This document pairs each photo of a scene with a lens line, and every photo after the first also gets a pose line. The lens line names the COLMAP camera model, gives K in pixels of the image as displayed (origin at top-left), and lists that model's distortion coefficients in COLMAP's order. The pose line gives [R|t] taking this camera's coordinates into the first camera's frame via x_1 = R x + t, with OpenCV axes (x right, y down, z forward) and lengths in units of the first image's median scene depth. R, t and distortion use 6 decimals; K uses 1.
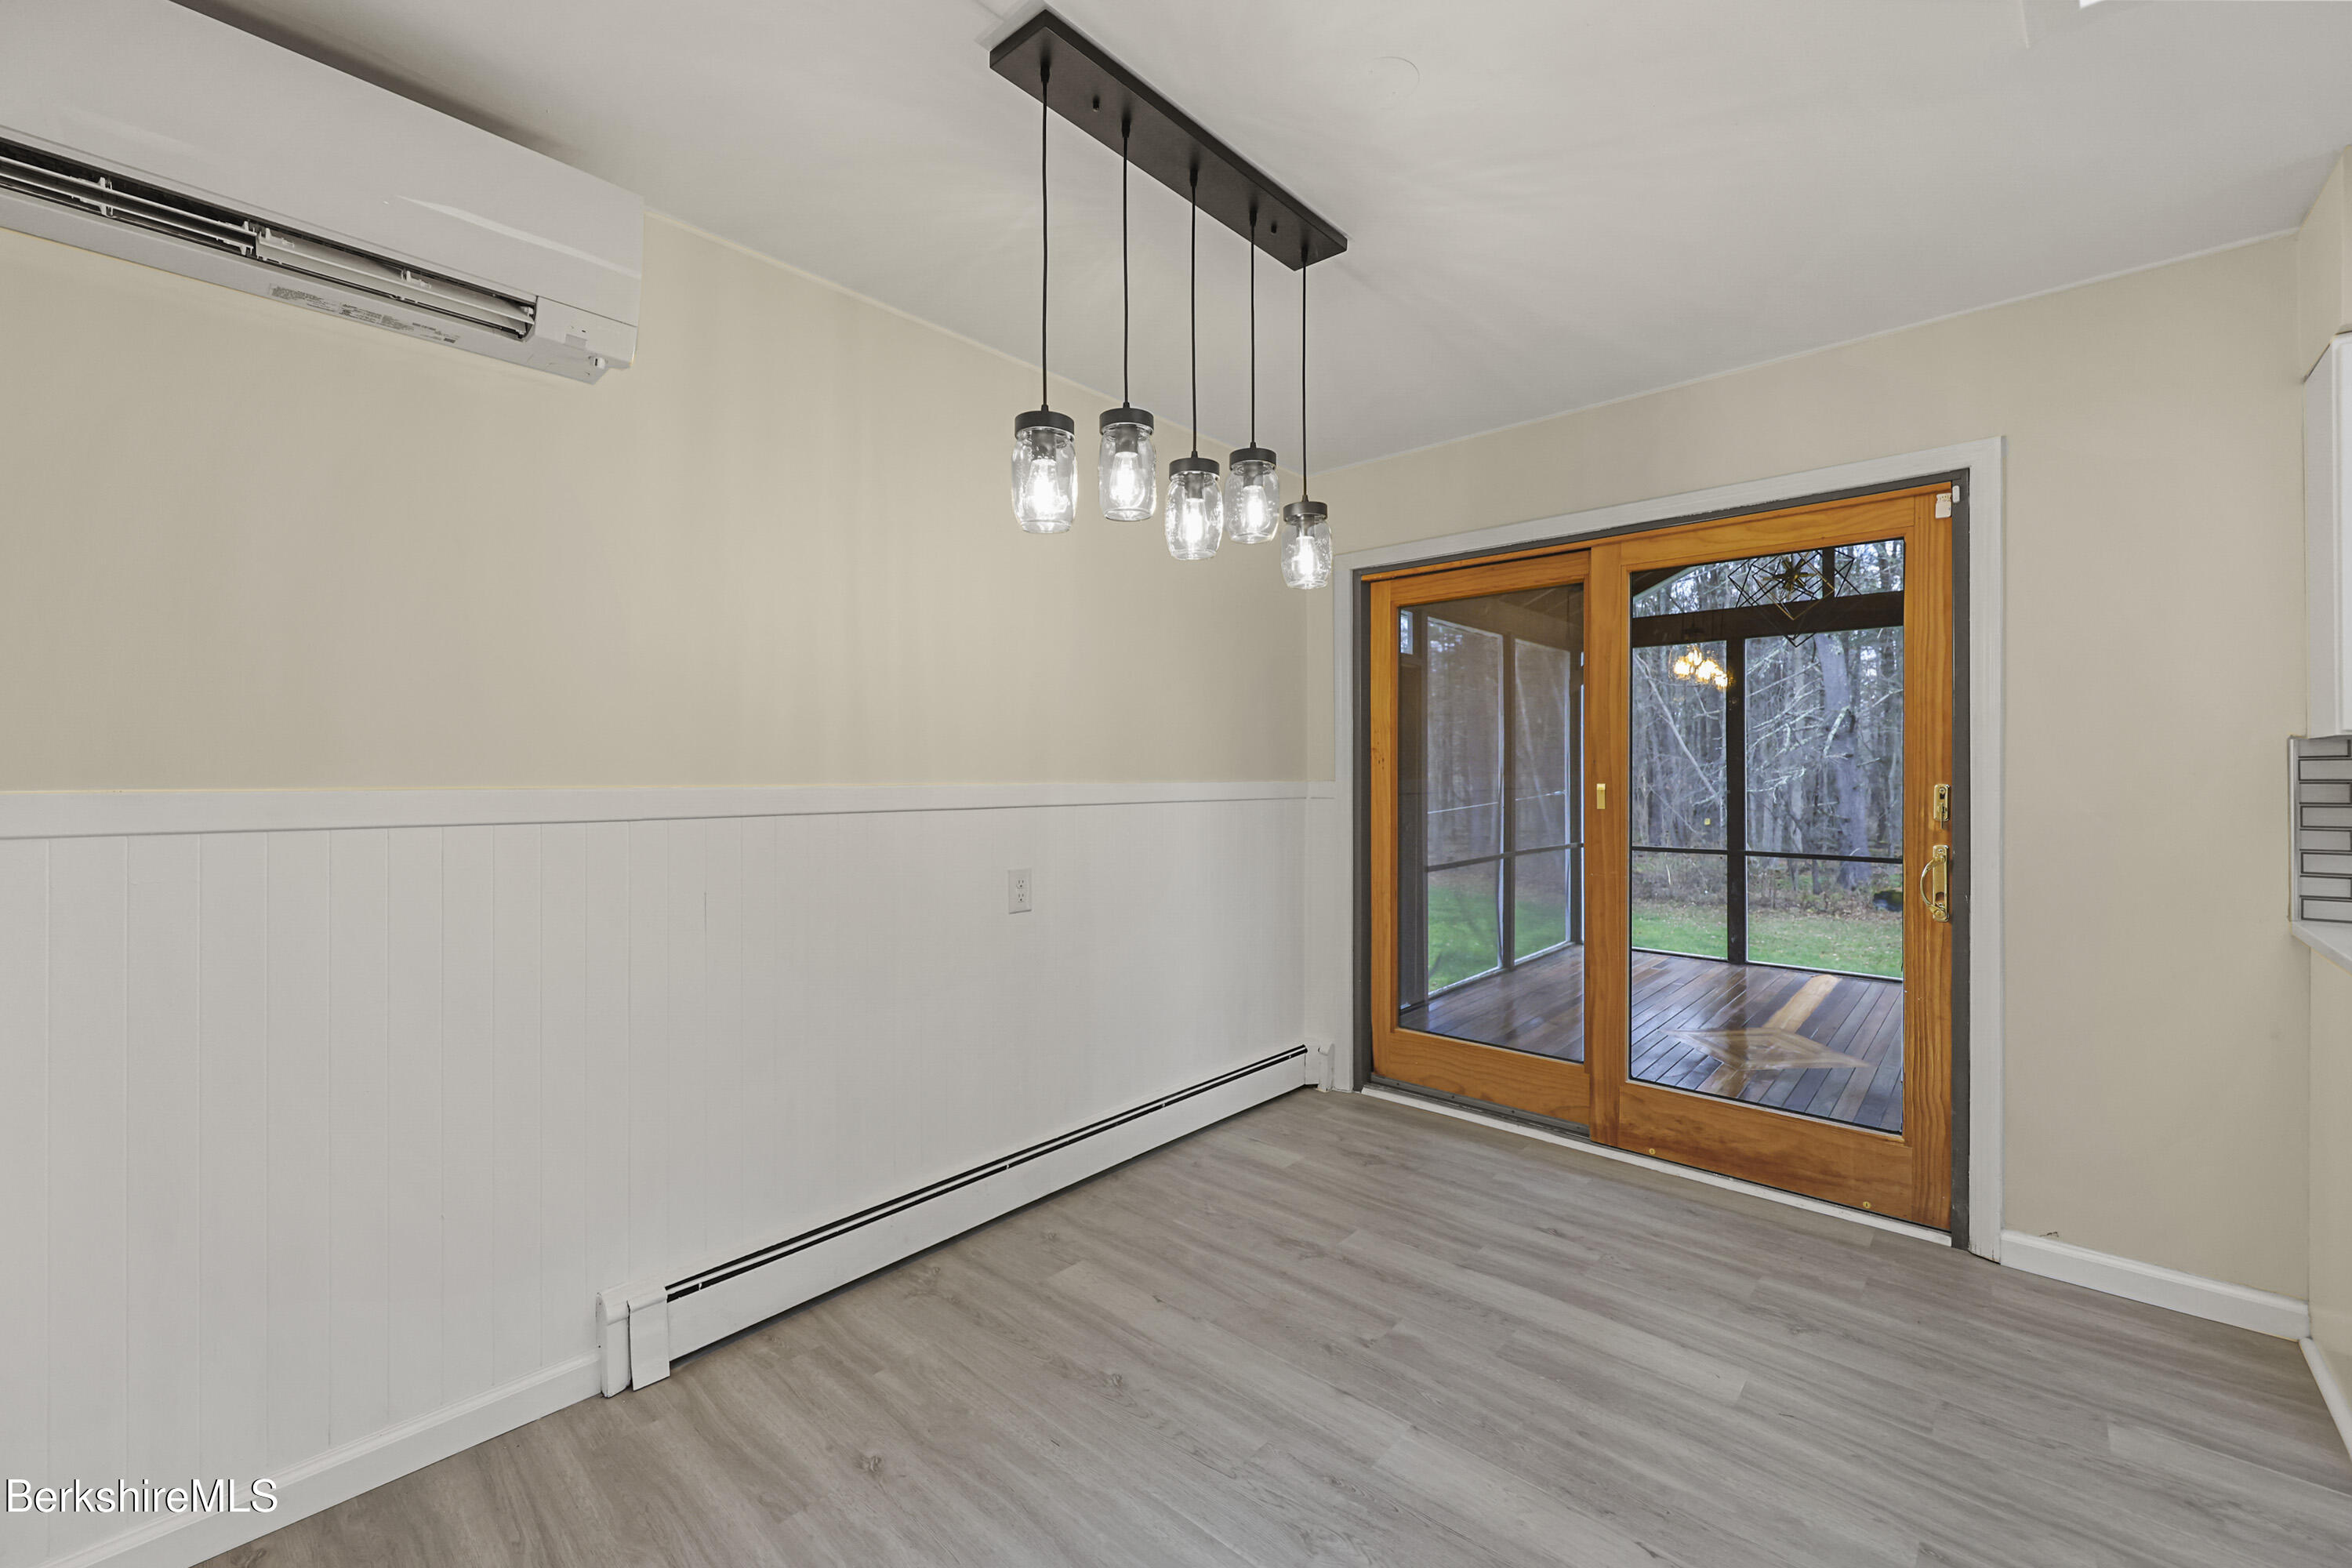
lens RADIAL K [[947.9, 0, 1176.0], [0, 947.9, 784.0], [0, 0, 1]] dist [-0.001215, -0.000223]
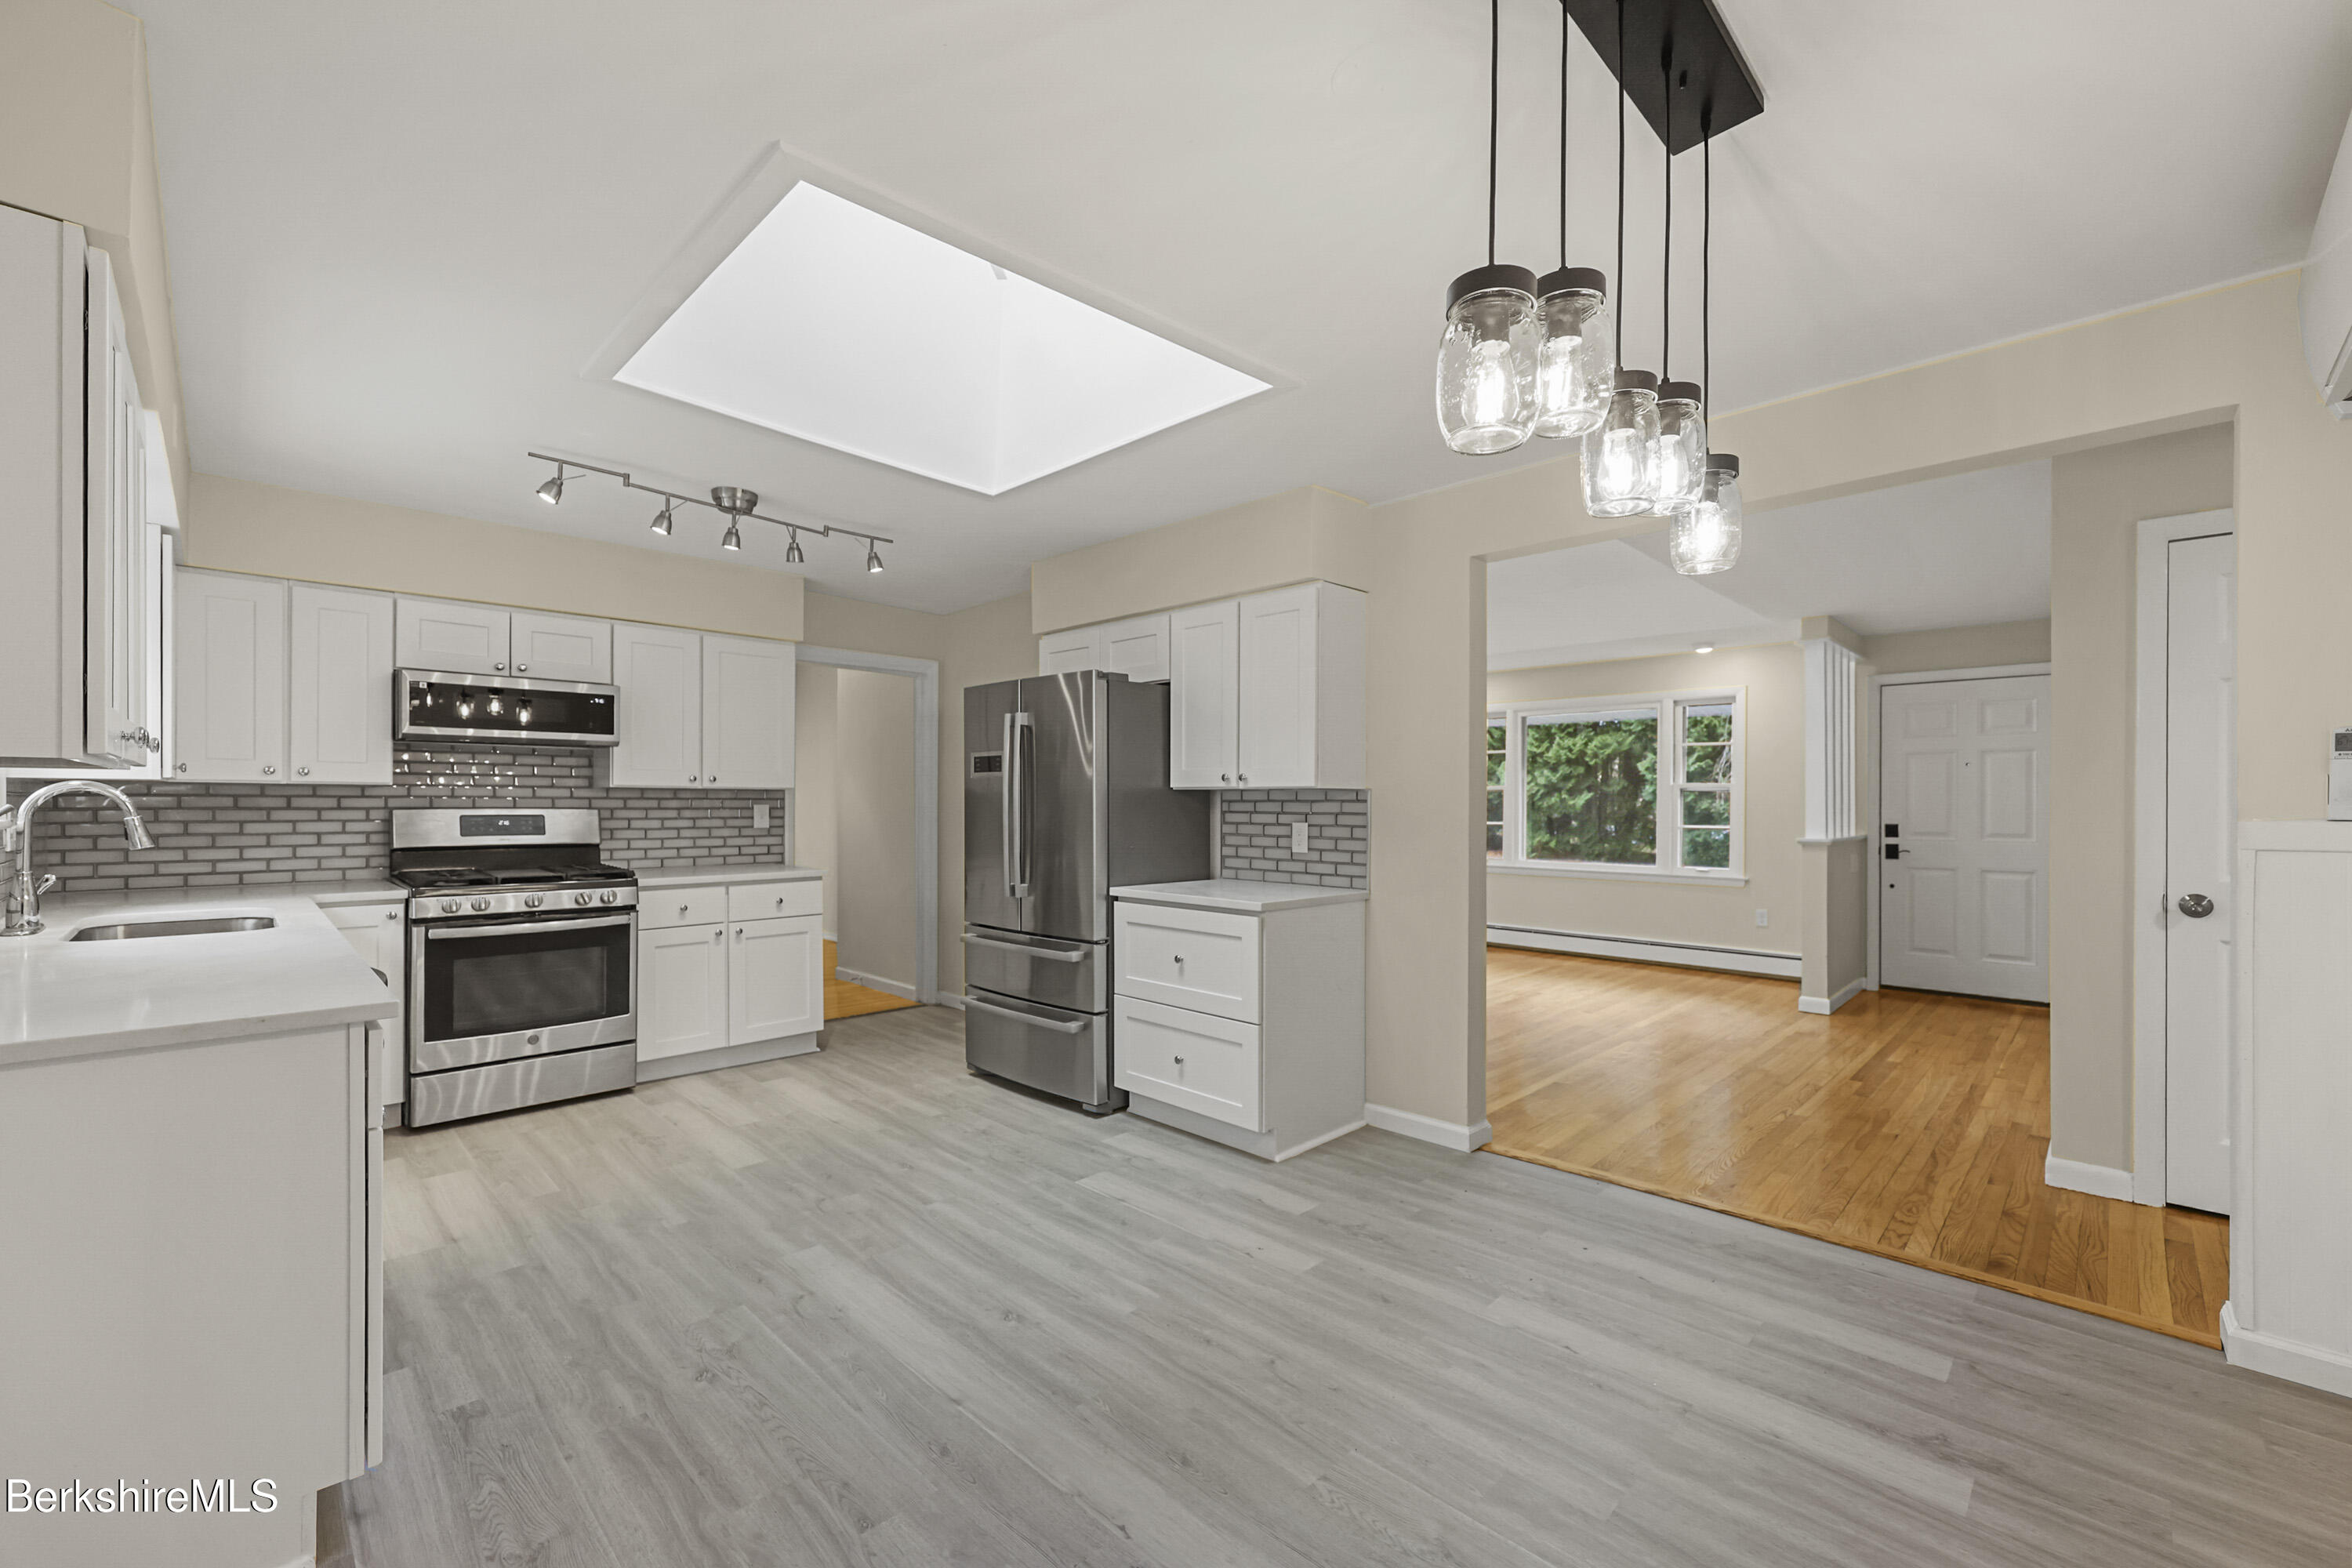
lens RADIAL K [[958.5, 0, 1186.0], [0, 958.5, 808.6], [0, 0, 1]] dist [-0.001749, -0.000078]
pose [[-0.999269, -0.000440, 0.038215, 0.211366], [0.000233, 0.999845, 0.017594, -0.016557], [-0.038216, 0.017590, -0.999115, 1.146277]]
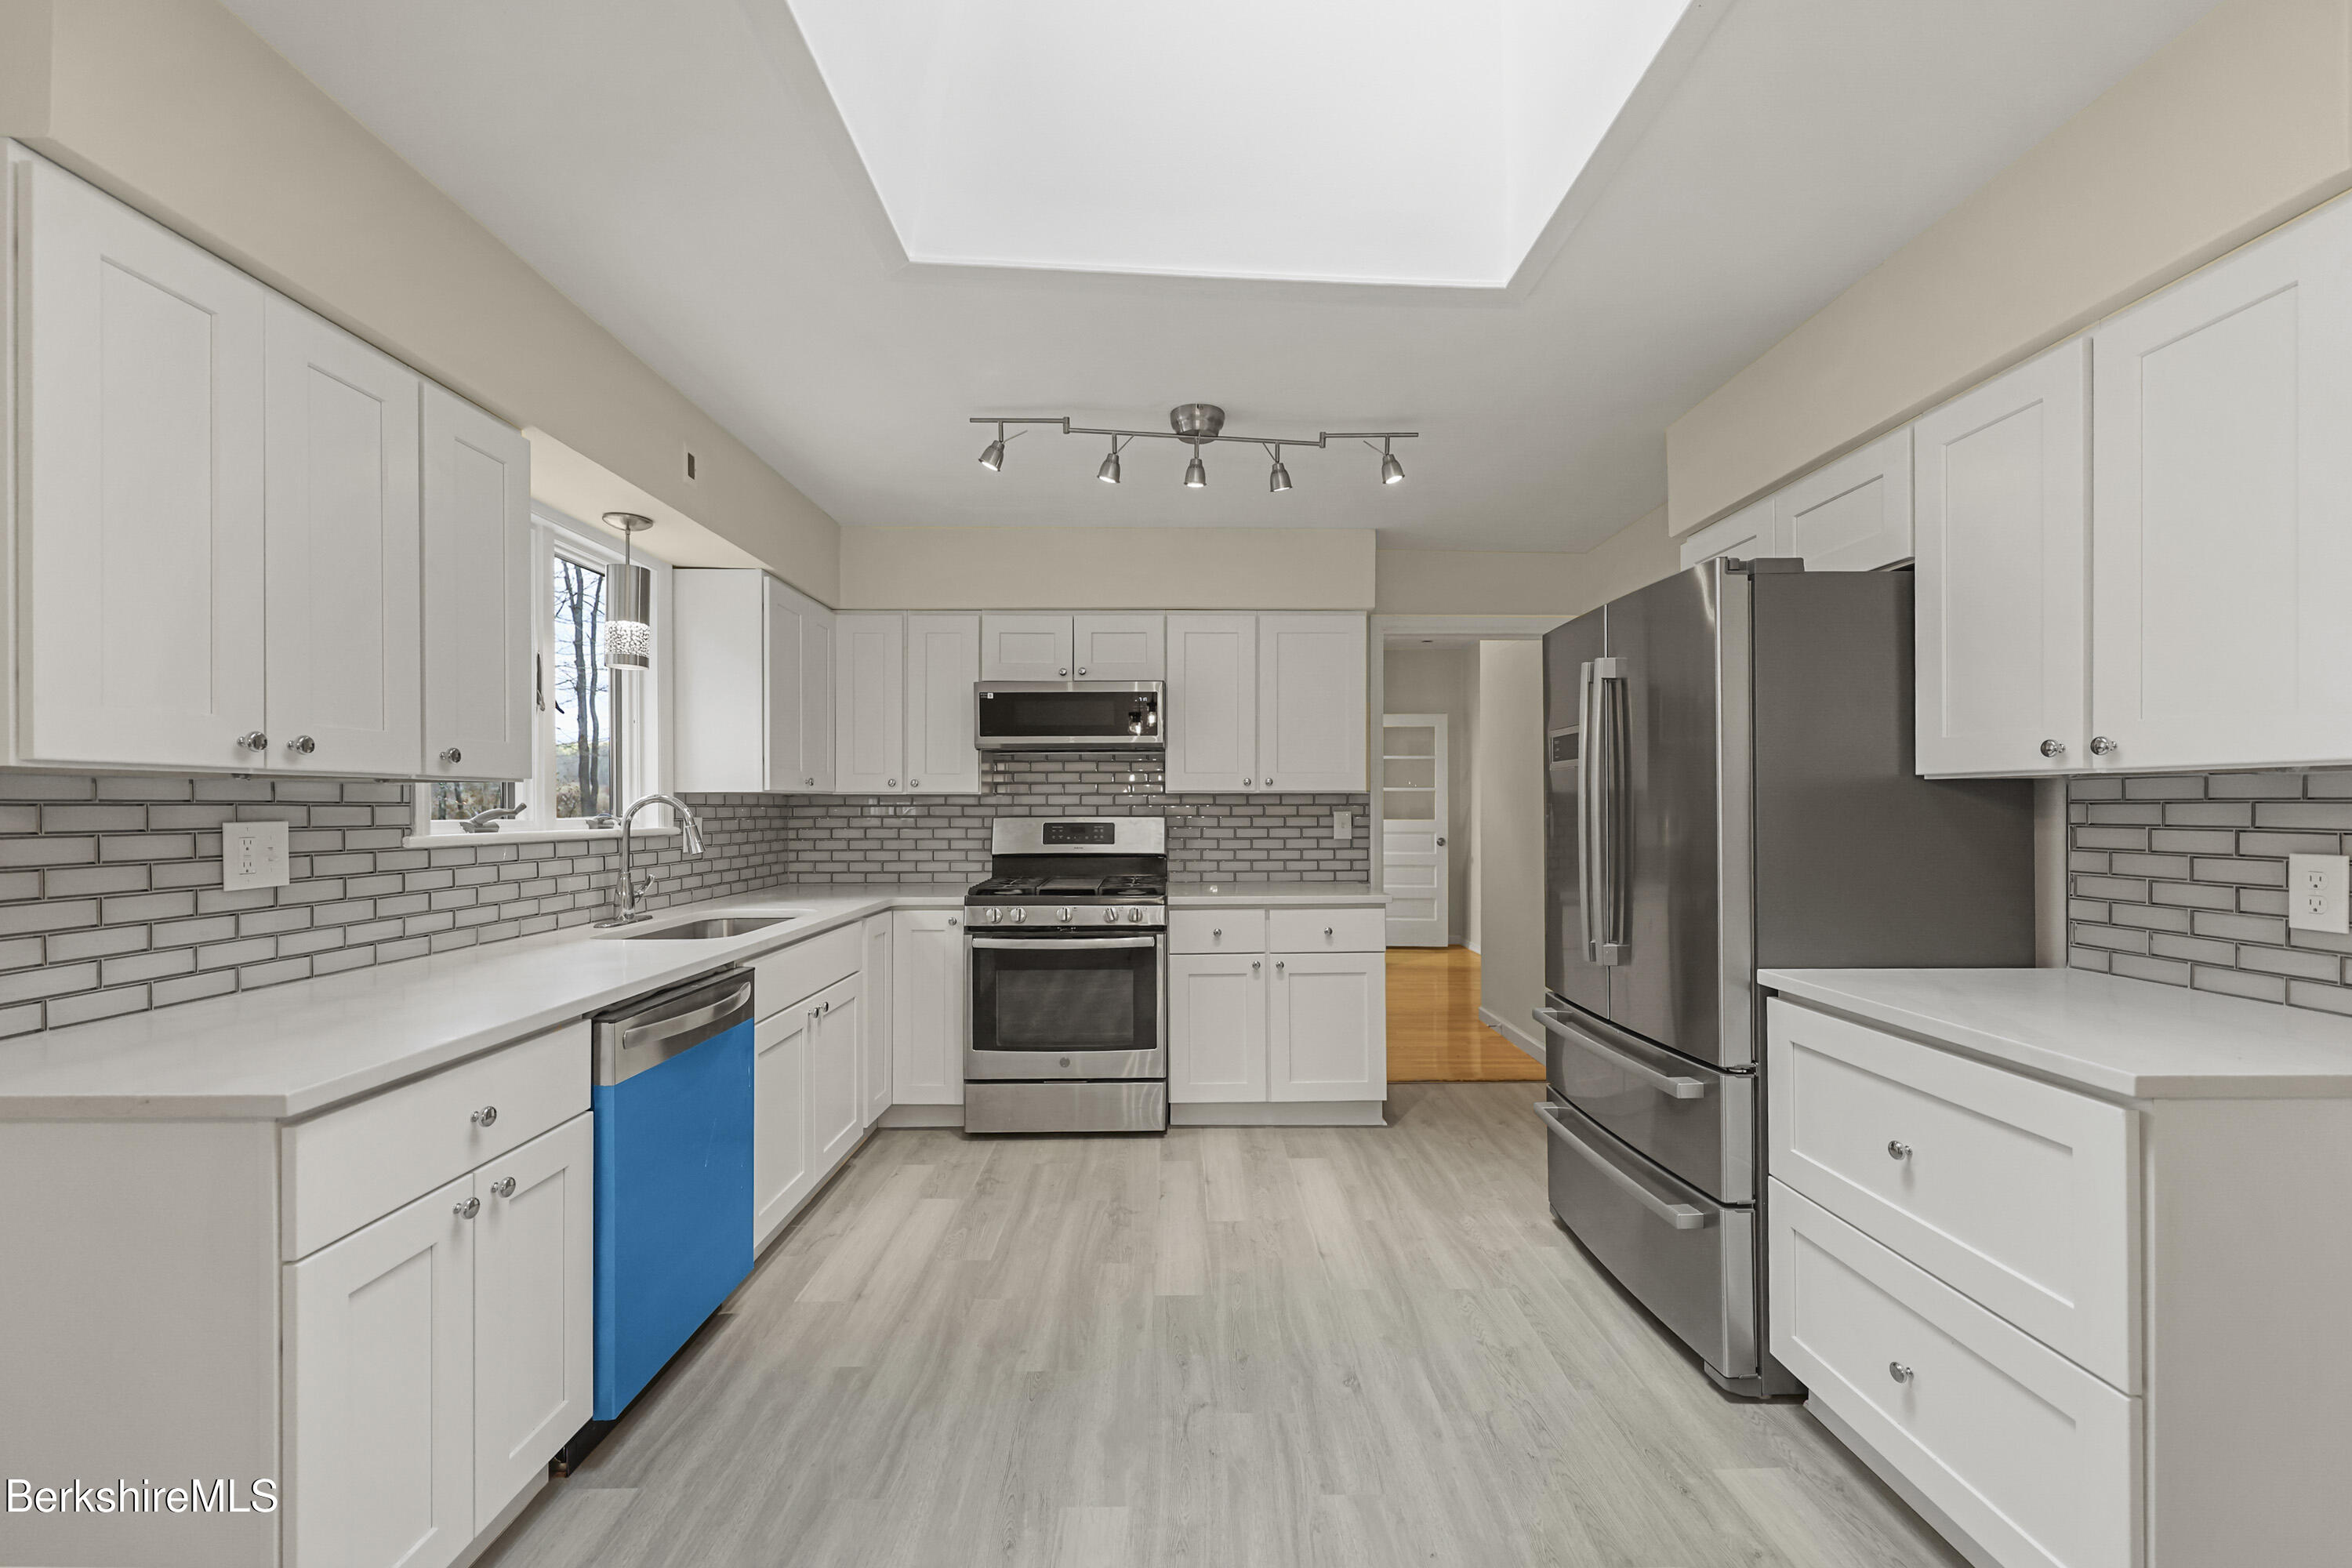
lens RADIAL K [[958.5, 0, 1186.0], [0, 958.5, 808.6], [0, 0, 1]] dist [-0.001749, -0.000078]
pose [[-0.683774, 0.004631, 0.729679, 0.140303], [0.014104, 0.999877, 0.006870, -0.010598], [-0.729558, 0.014989, -0.683755, 0.572596]]
